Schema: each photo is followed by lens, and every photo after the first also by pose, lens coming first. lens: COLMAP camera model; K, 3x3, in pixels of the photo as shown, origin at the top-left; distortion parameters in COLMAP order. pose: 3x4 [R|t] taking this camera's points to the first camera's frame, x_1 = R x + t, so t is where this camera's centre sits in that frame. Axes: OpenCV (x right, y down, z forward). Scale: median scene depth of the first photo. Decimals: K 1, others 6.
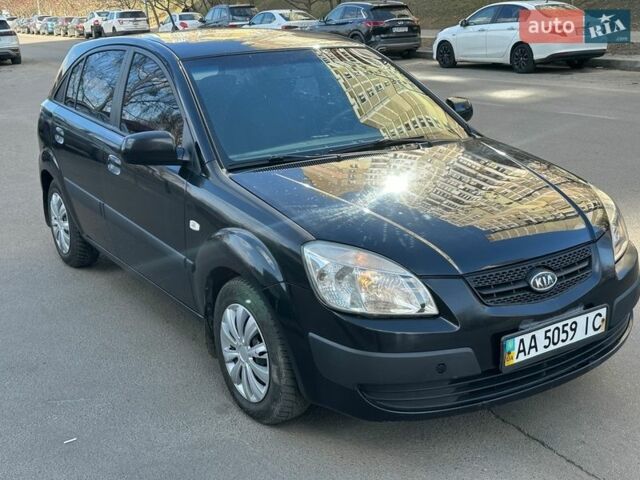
lens RADIAL K [[826.0, 0, 317.9], [0, 826.0, 236.3], [0, 0, 1]] dist [0.136674, 0.000000]
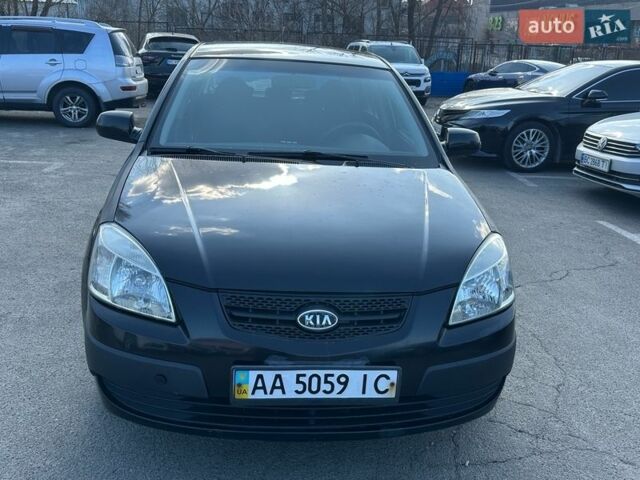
lens RADIAL K [[636.8, 0, 313.6], [0, 636.8, 204.4], [0, 0, 1]] dist [0.090508, 0.000000]
pose [[0.879957, 0.191057, -0.434940, 0.530490], [-0.209006, 0.977891, 0.006706, -0.070147], [0.426605, 0.085004, 0.900435, 0.360197]]
